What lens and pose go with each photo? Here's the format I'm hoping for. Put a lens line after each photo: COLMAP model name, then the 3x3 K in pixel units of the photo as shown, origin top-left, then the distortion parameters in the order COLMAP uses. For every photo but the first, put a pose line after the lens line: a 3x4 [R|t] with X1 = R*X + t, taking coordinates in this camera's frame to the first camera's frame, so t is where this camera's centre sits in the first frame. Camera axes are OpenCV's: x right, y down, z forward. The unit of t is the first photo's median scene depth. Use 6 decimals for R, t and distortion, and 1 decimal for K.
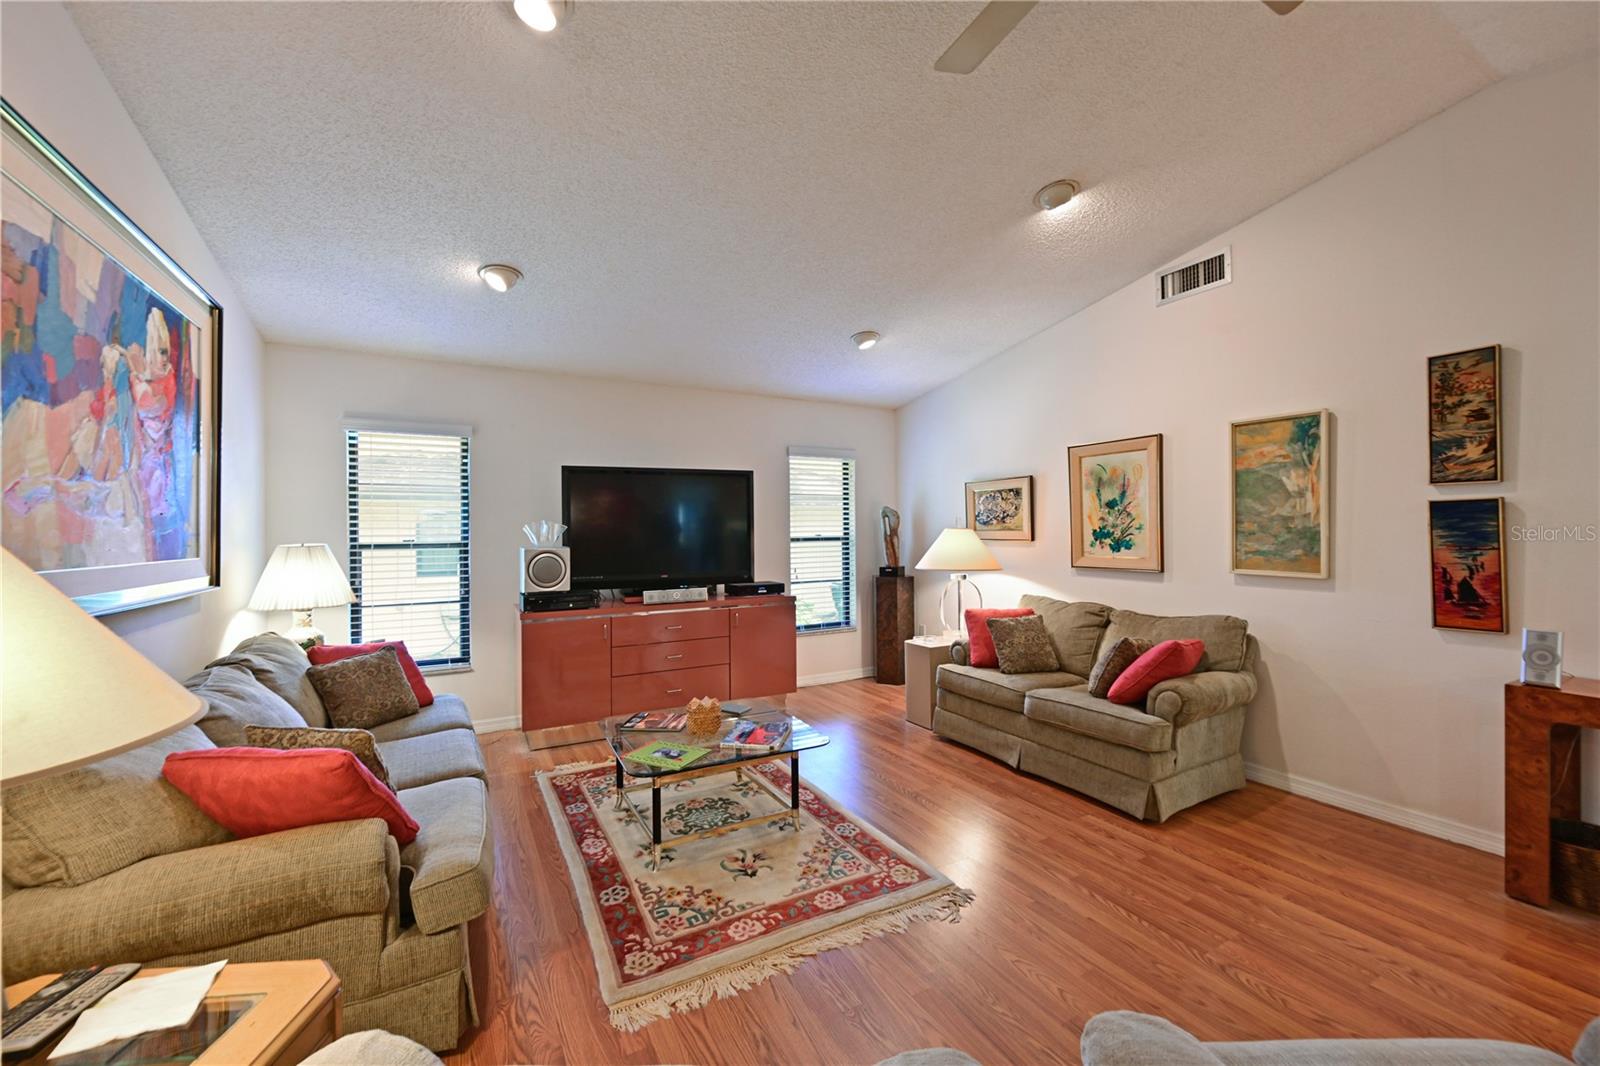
lens RADIAL K [[632.7, 0, 803.3], [0, 632.7, 530.0], [0, 0, 1]] dist [-0.000537, 0.001011]
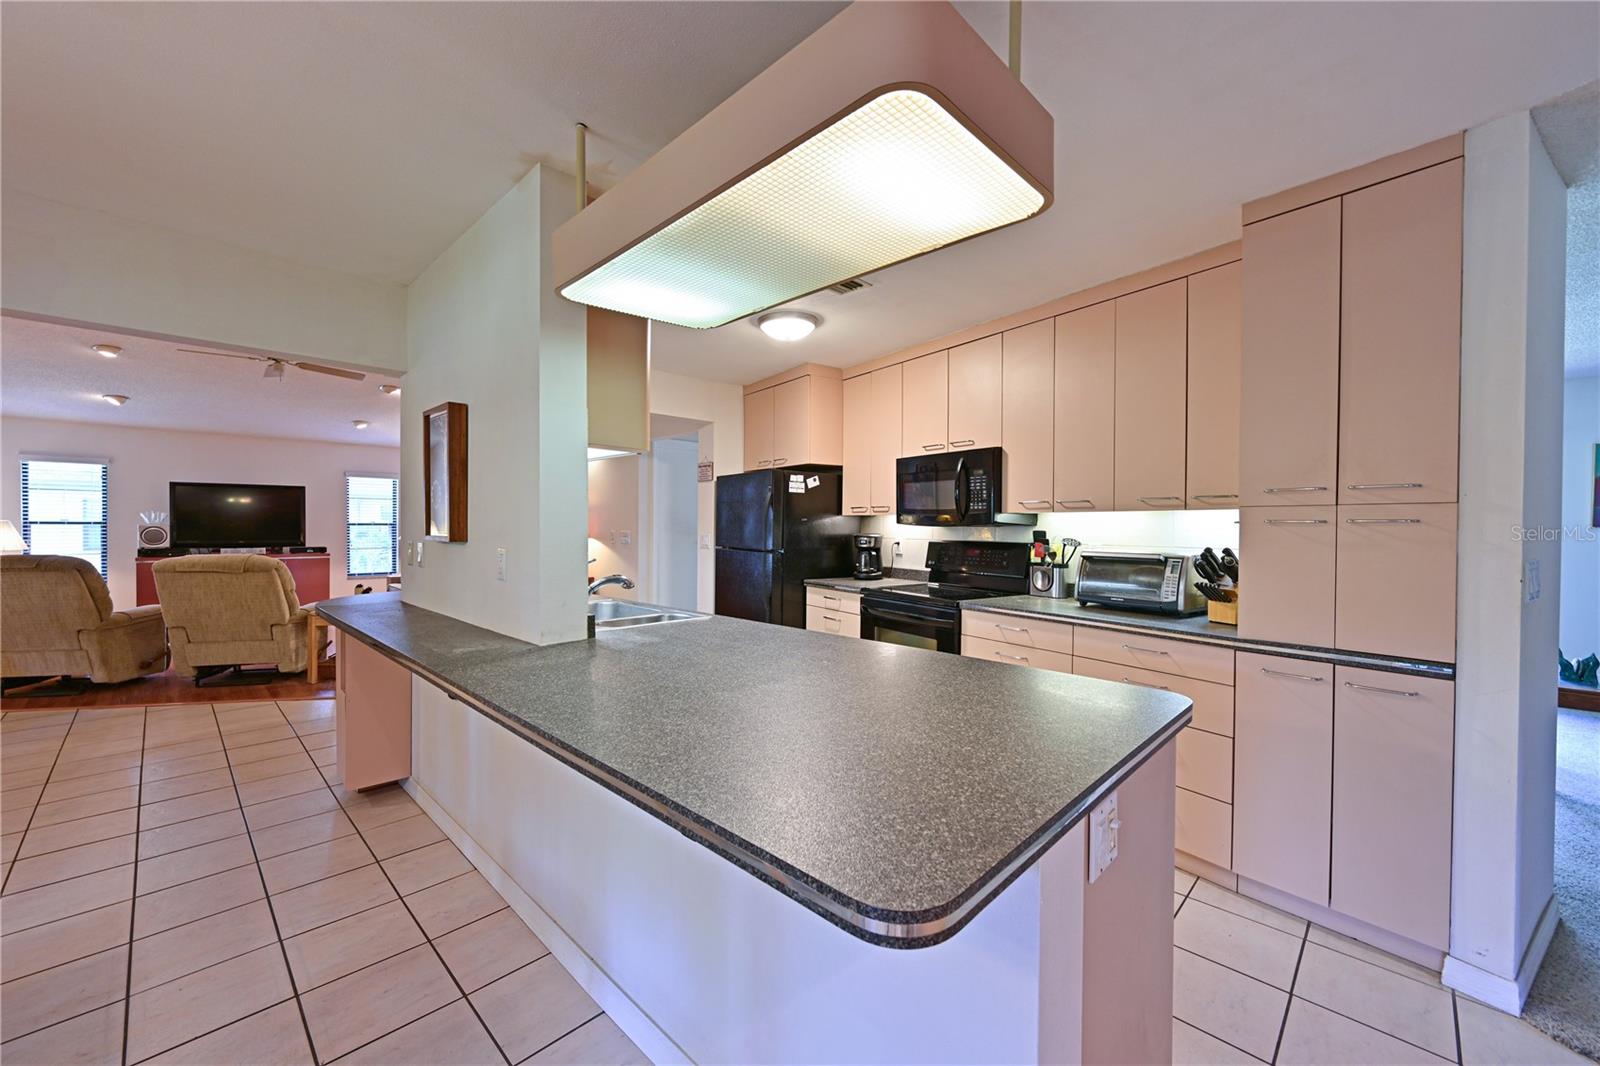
lens RADIAL K [[632.7, 0, 799.3], [0, 632.7, 534.2], [0, 0, 1]] dist [-0.000537, 0.001011]
pose [[0.960102, 0.013706, 0.279315, 1.396416], [-0.018806, 0.999702, 0.015590, -0.016014], [-0.279018, -0.020221, 0.960073, -2.084795]]
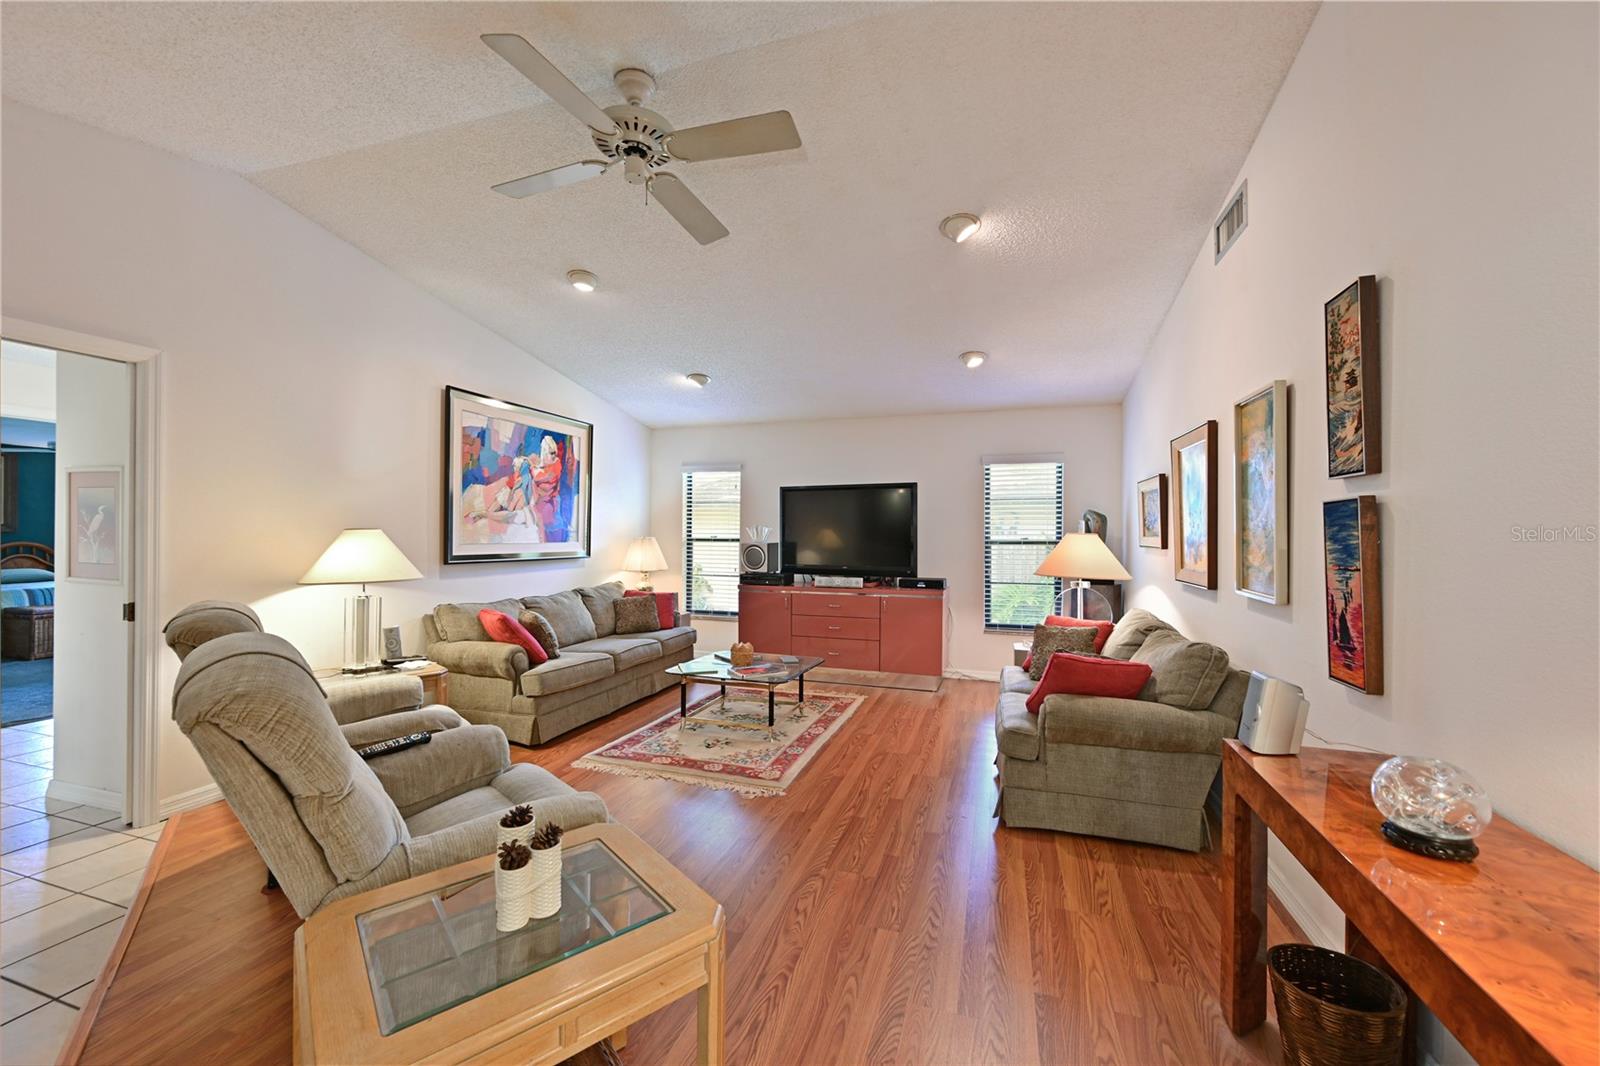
lens RADIAL K [[632.7, 0, 791.8], [0, 632.7, 530.8], [0, 0, 1]] dist [-0.000537, 0.001011]
pose [[0.674471, 0.008987, -0.738247, 1.108989], [-0.009616, 0.999948, 0.003387, -0.009436], [0.738239, 0.004814, 0.674522, 0.064582]]
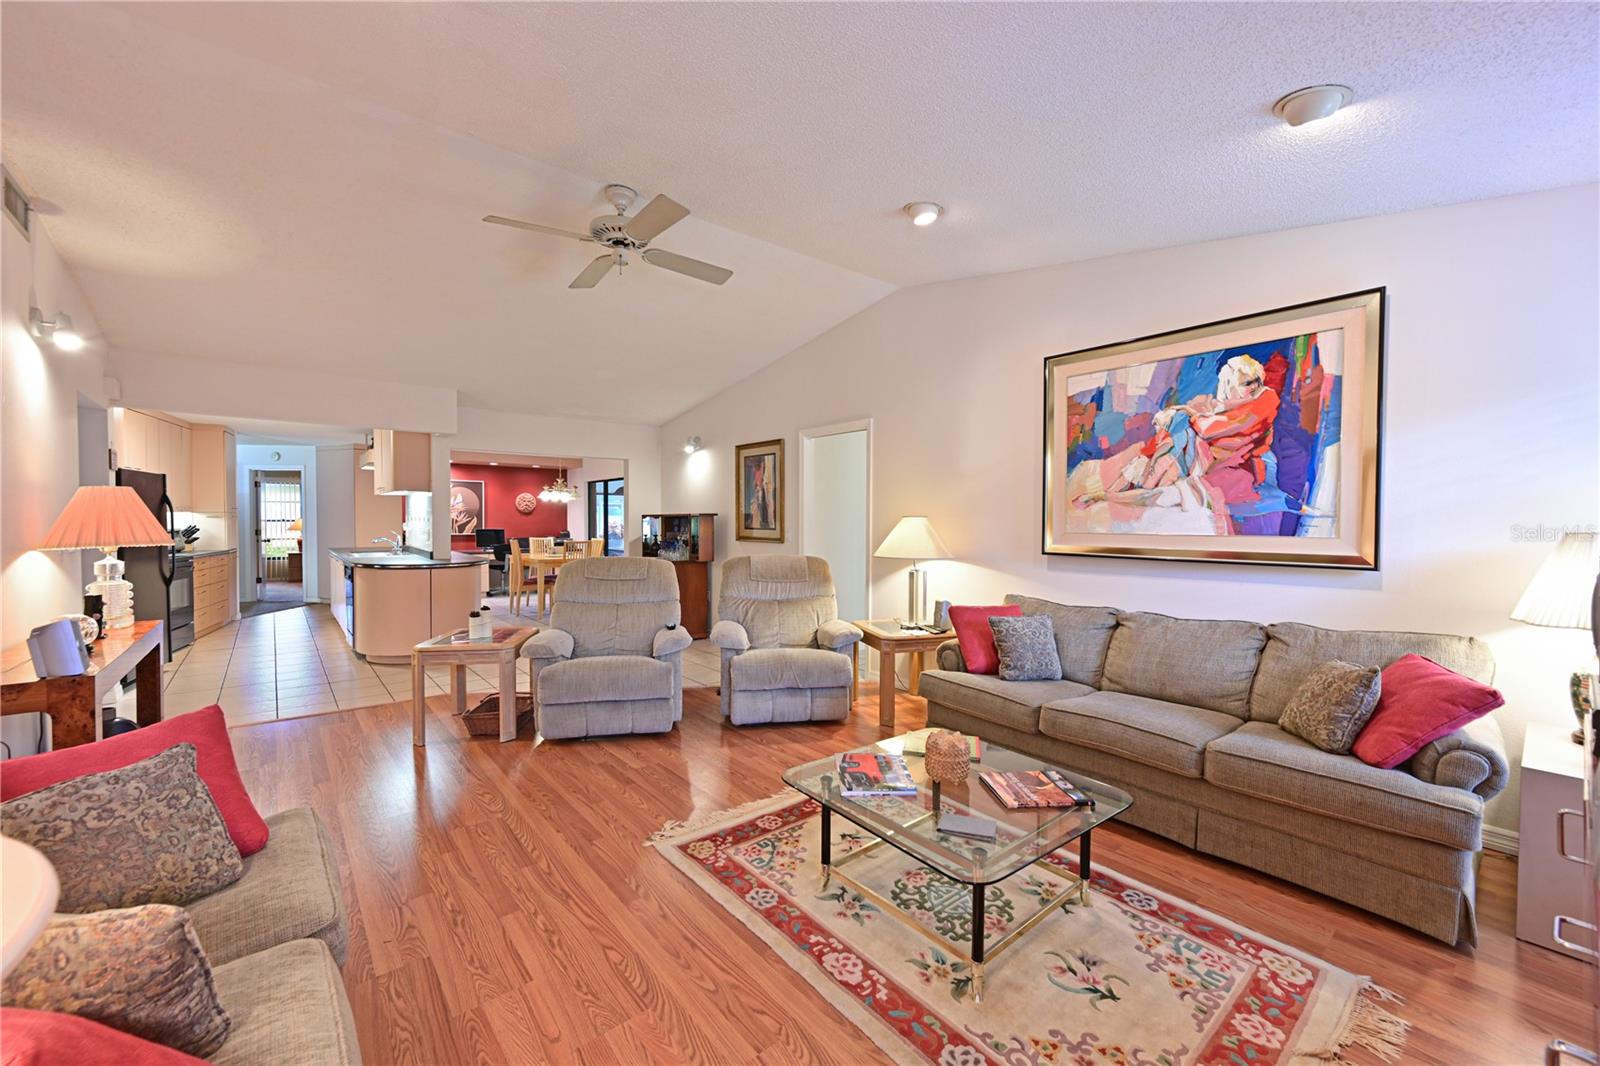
lens RADIAL K [[632.7, 0, 799.3], [0, 632.7, 529.4], [0, 0, 1]] dist [-0.000537, 0.001011]
pose [[-0.983108, 0.010460, -0.182726, 0.166687], [0.008018, 0.999869, 0.014095, 0.006487], [0.182849, 0.012392, -0.983063, 1.826446]]
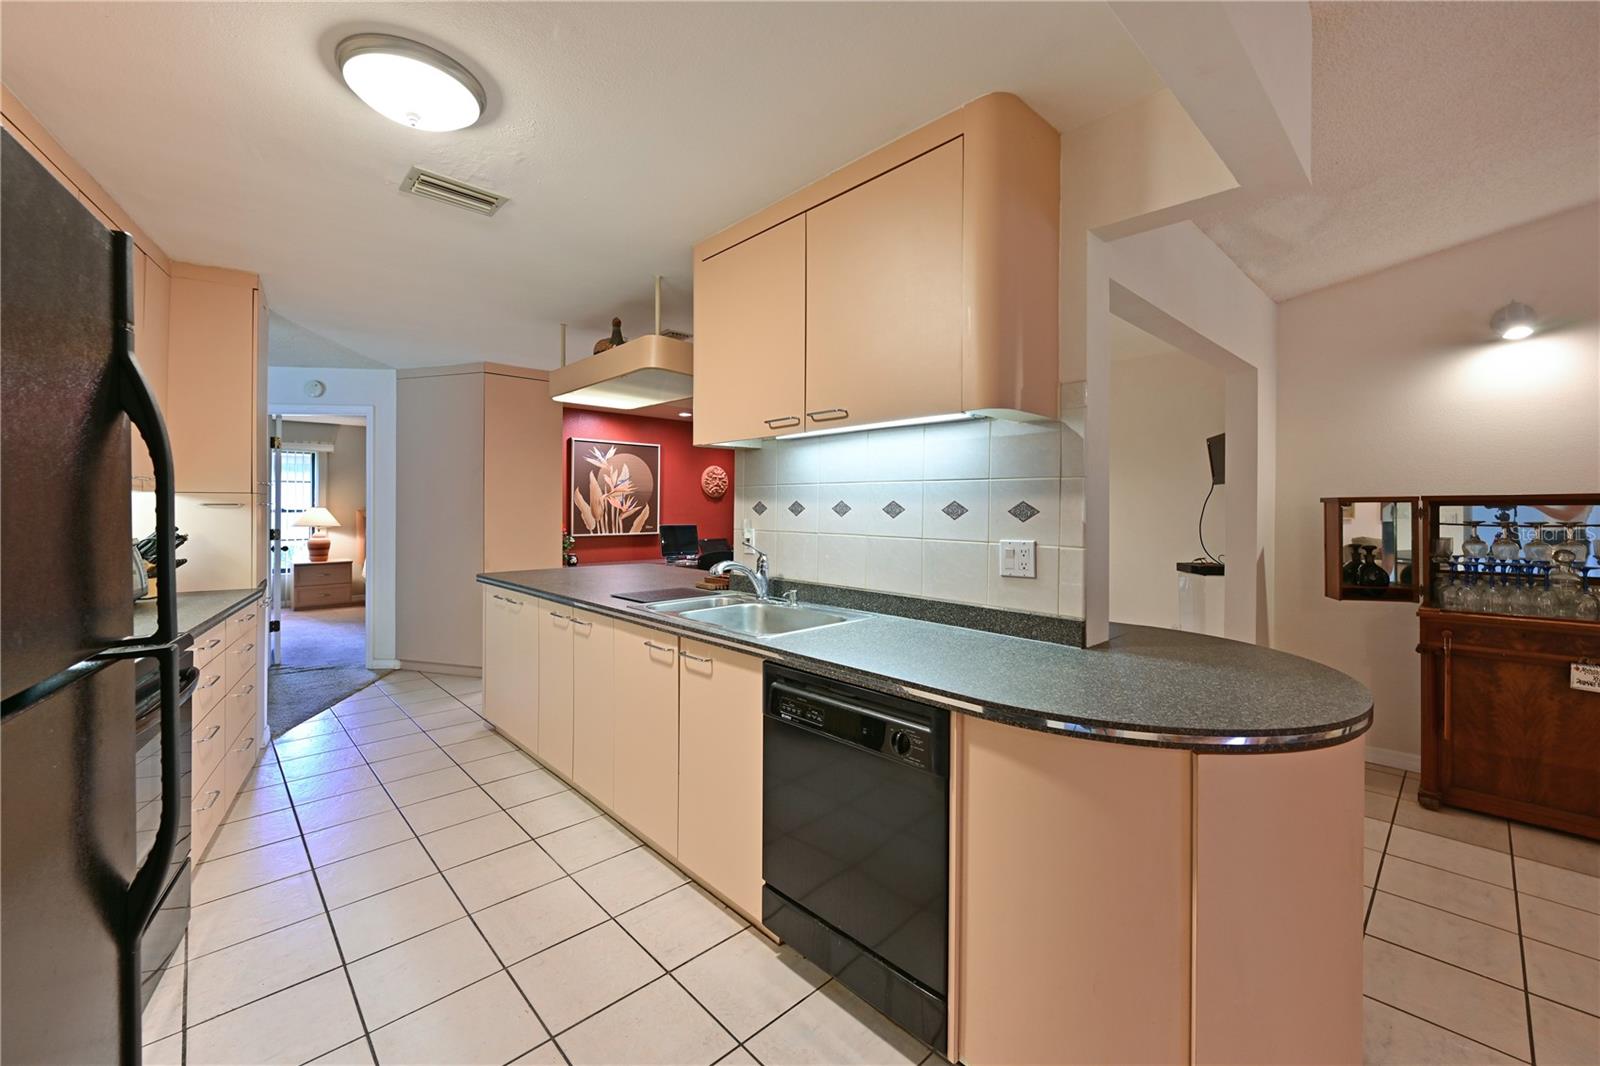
lens RADIAL K [[632.7, 0, 791.7], [0, 632.7, 508.9], [0, 0, 1]] dist [-0.000537, 0.001011]
pose [[-0.970644, 0.010648, -0.240286, 1.518219], [0.010754, 0.999942, 0.000871, -0.012738], [0.240281, -0.001739, -0.970702, -0.114055]]
